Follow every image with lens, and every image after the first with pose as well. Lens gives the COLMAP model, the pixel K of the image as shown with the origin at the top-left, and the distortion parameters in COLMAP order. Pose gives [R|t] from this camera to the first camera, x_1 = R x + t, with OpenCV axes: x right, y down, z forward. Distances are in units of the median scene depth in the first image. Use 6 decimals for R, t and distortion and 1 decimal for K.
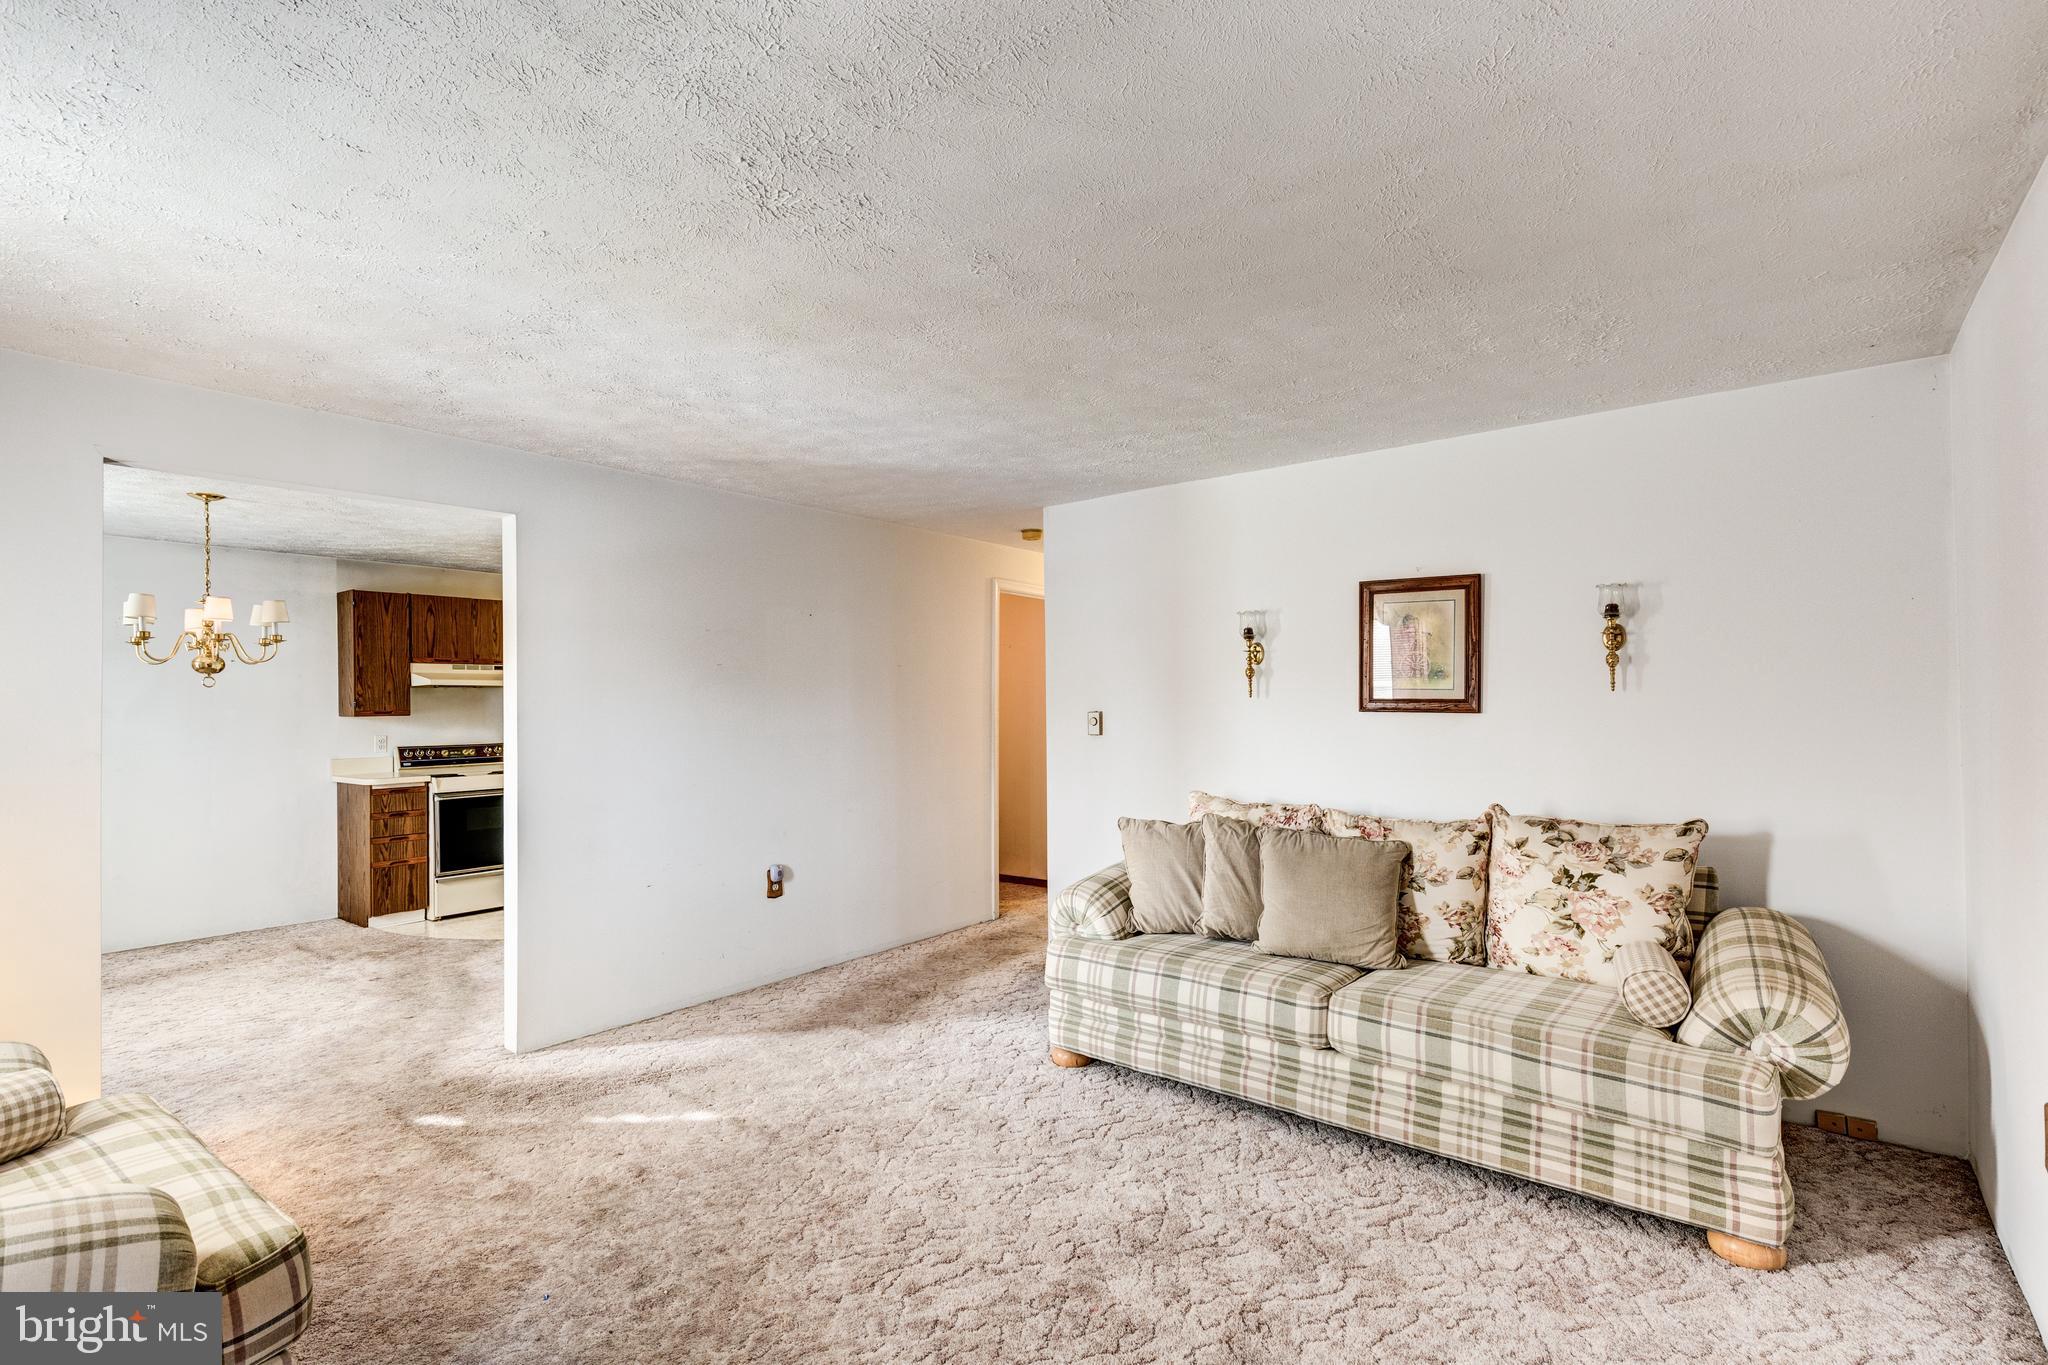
lens RADIAL K [[943.8, 0, 1028.0], [0, 943.8, 695.3], [0, 0, 1]] dist [0.001653, 0.000303]
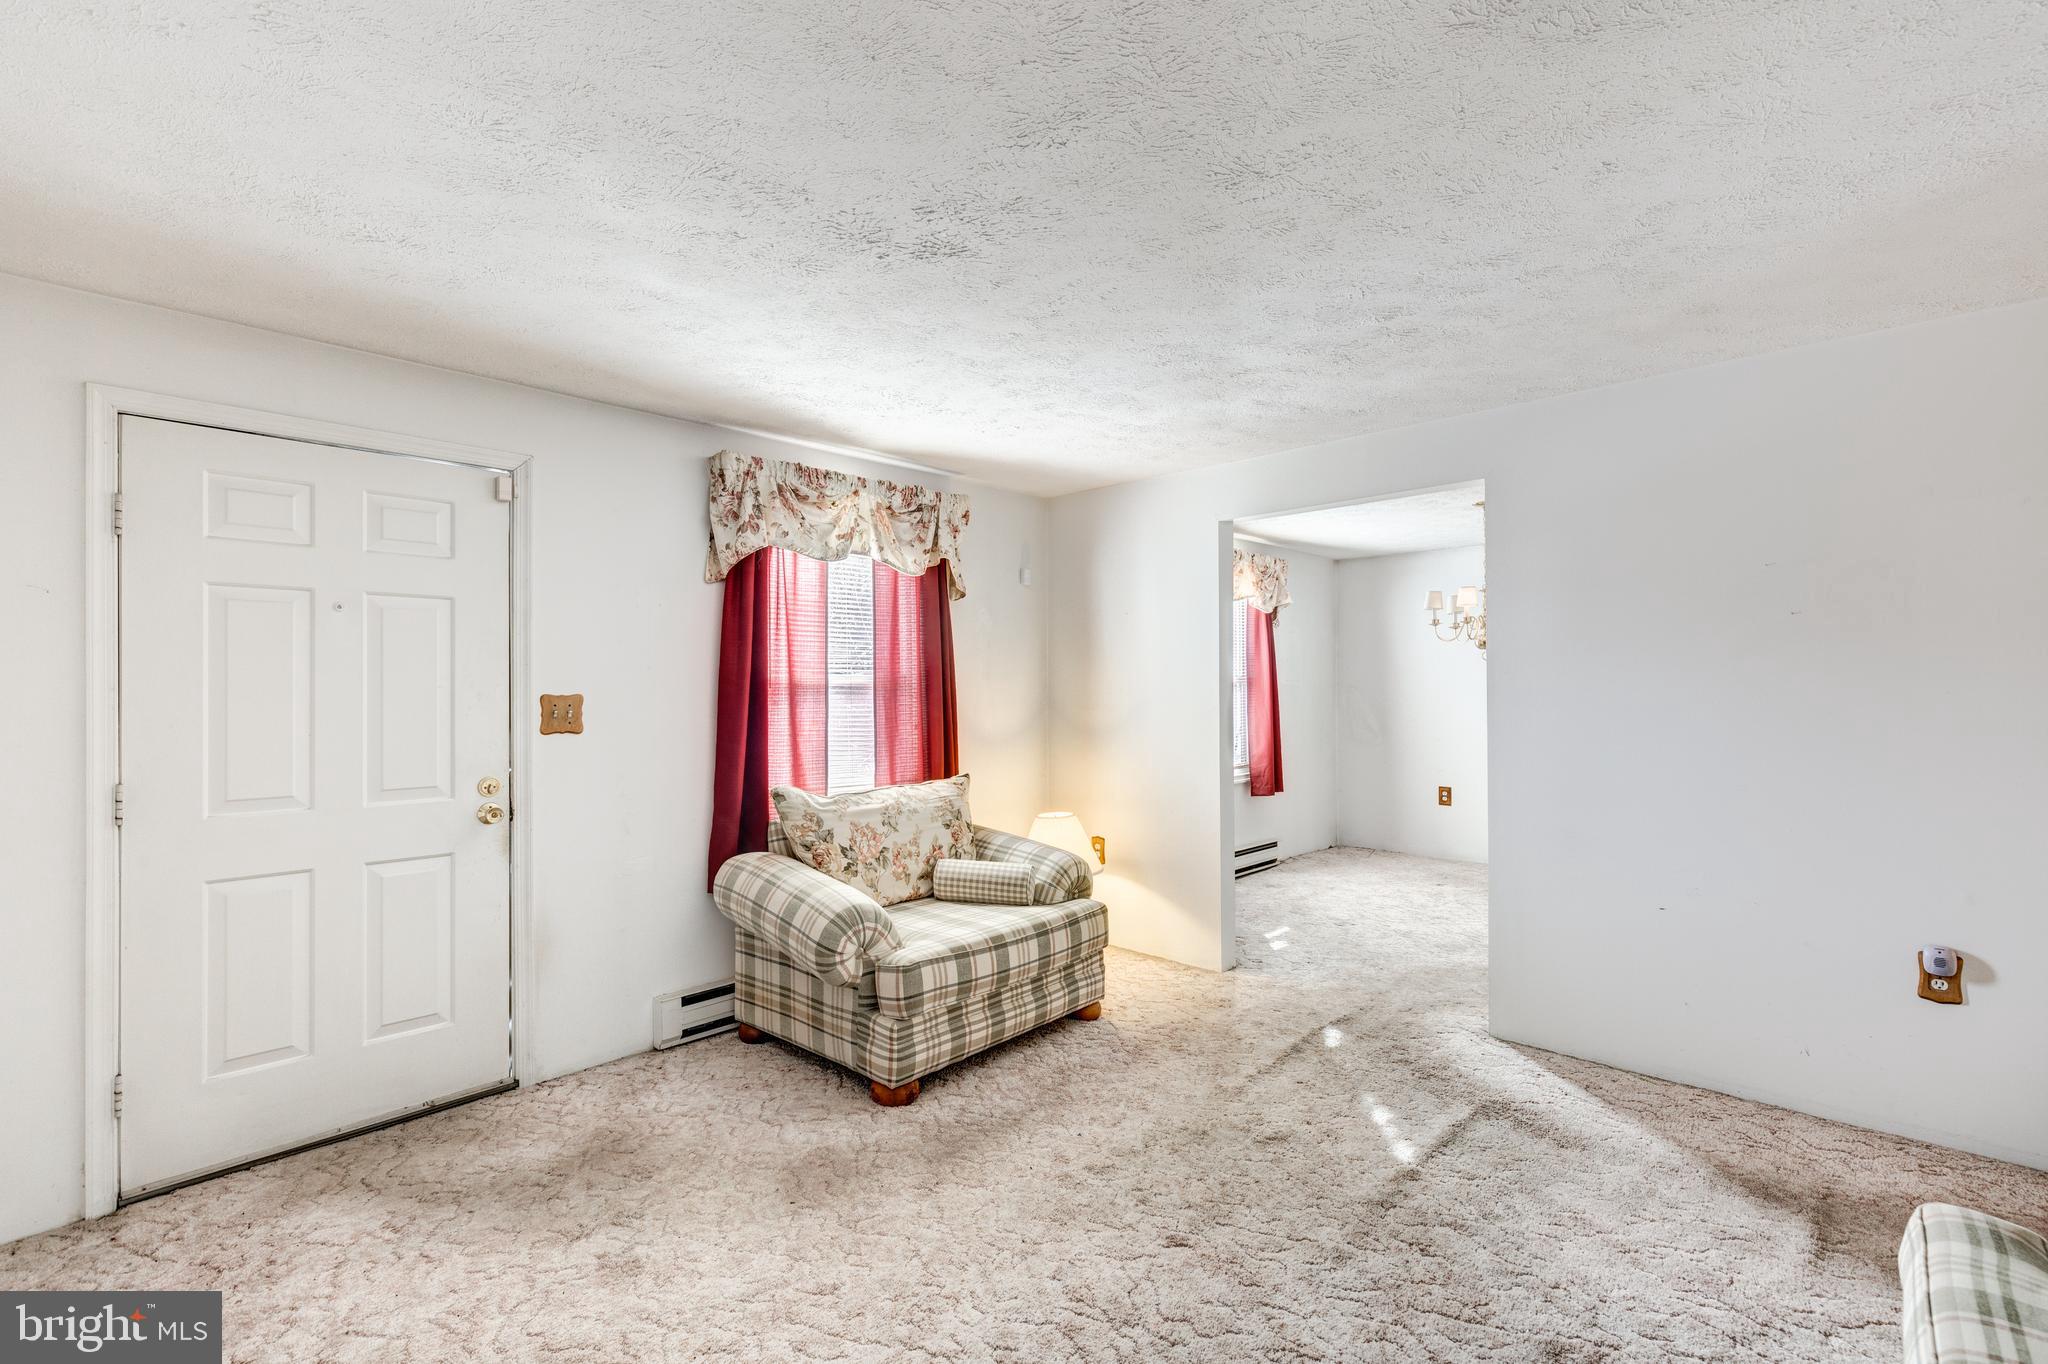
lens RADIAL K [[899.0, 0, 1024.0], [0, 899.0, 682.0], [0, 0, 1]] dist [-0.013433, -0.000350]
pose [[-0.108480, 0.002968, -0.994094, 0.254343], [0.016489, 0.999863, 0.001186, 0.005992], [0.993962, -0.016263, -0.108514, 0.383291]]
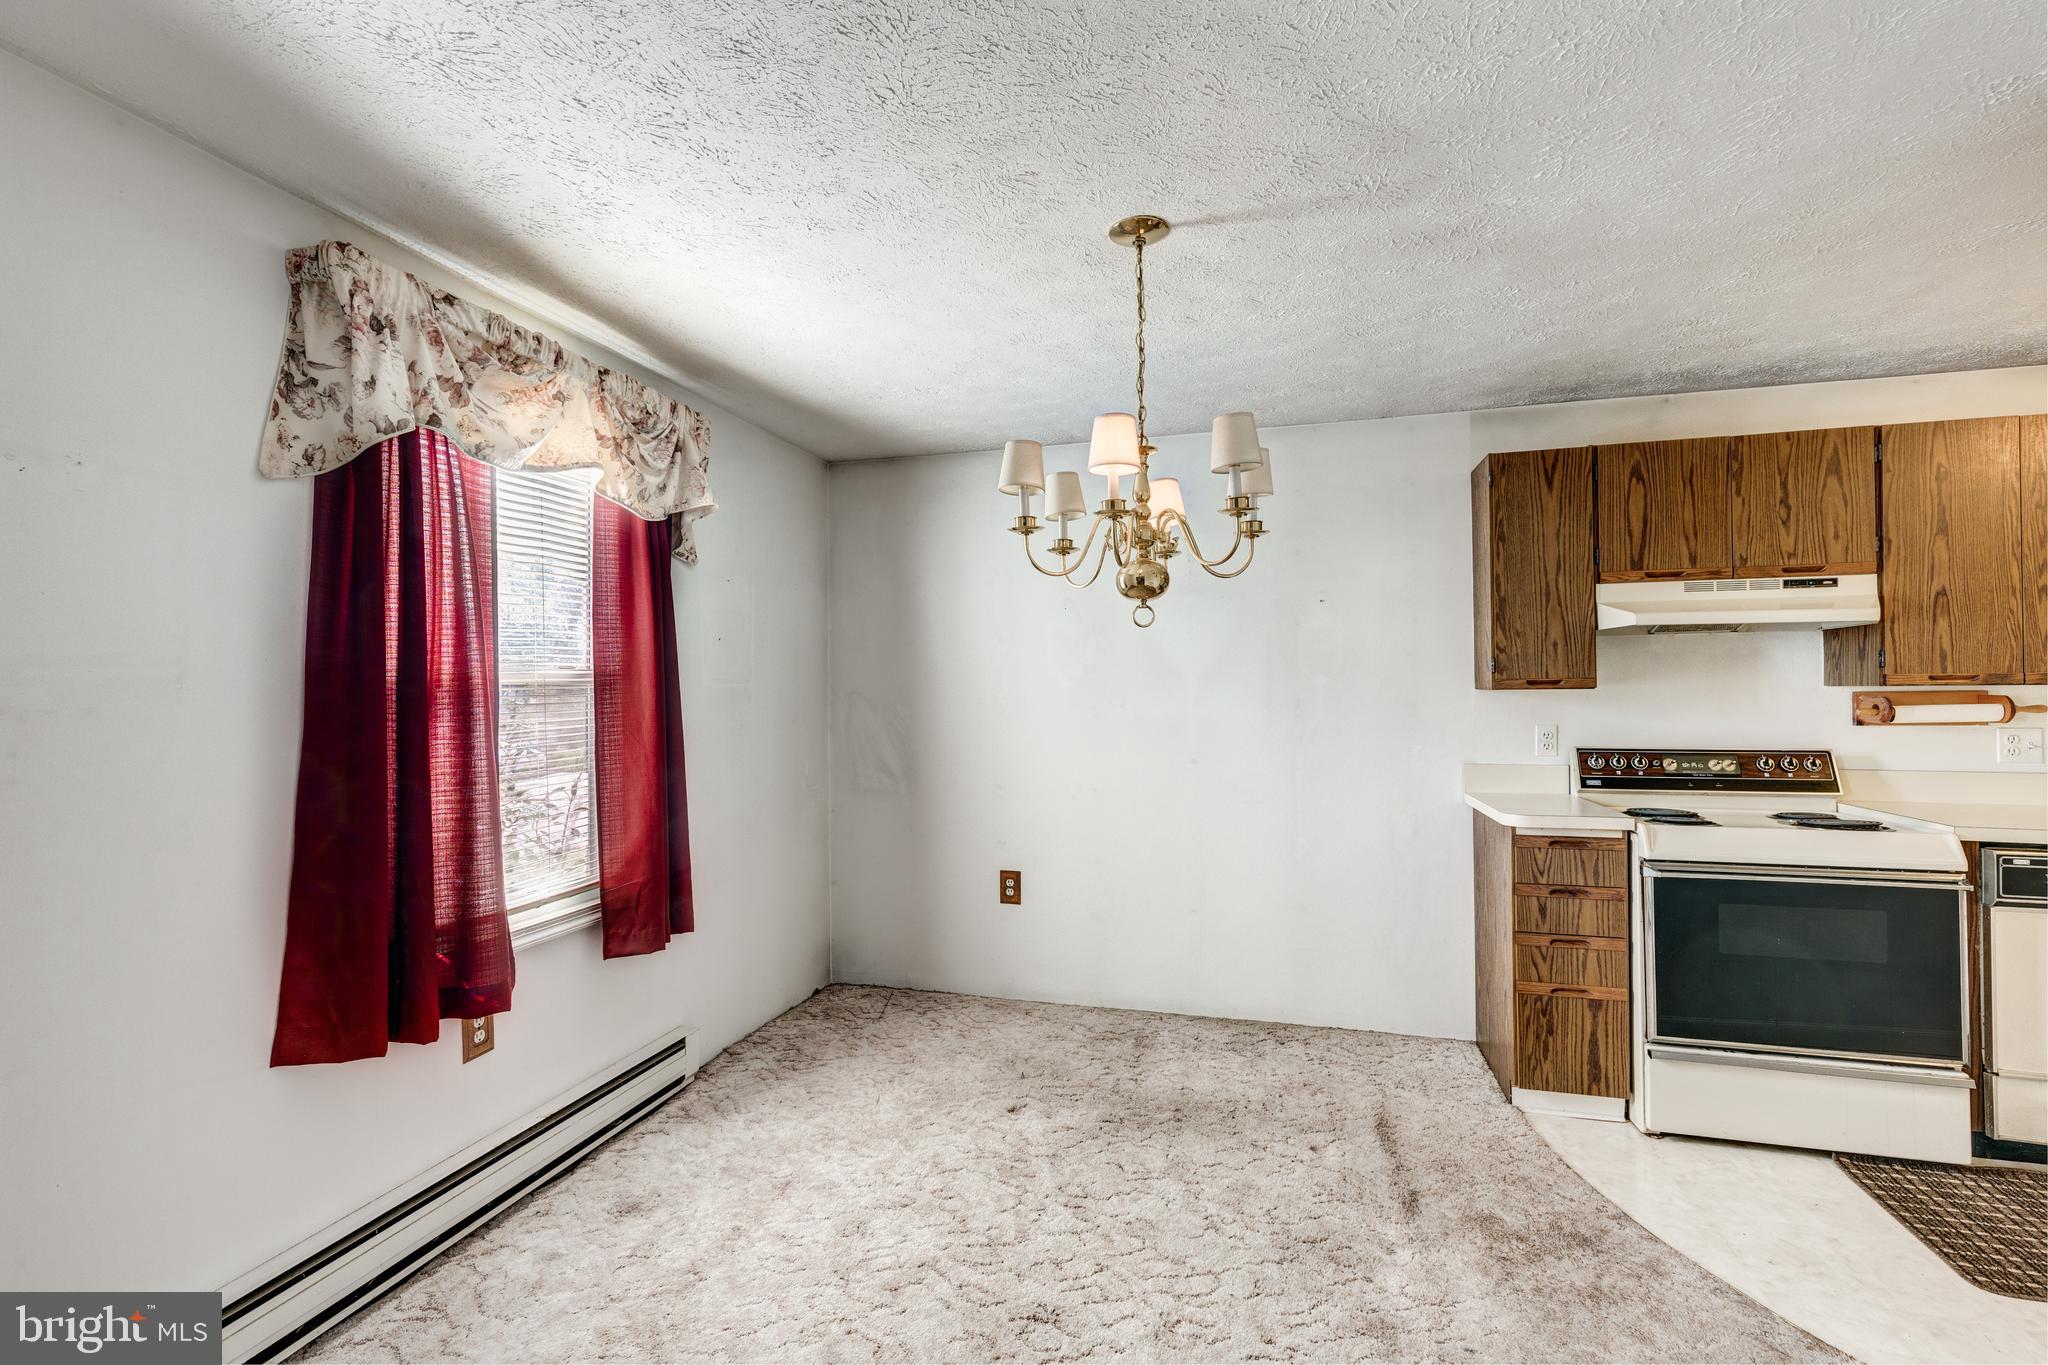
lens RADIAL K [[914.0, 0, 1019.0], [0, 914.0, 686.7], [0, 0, 1]] dist [0.001282, -0.000038]
pose [[0.377171, 0.004703, -0.926132, -0.331332], [0.013310, 0.999856, 0.010498, 0.011821], [0.926048, -0.016286, 0.377054, 0.552001]]
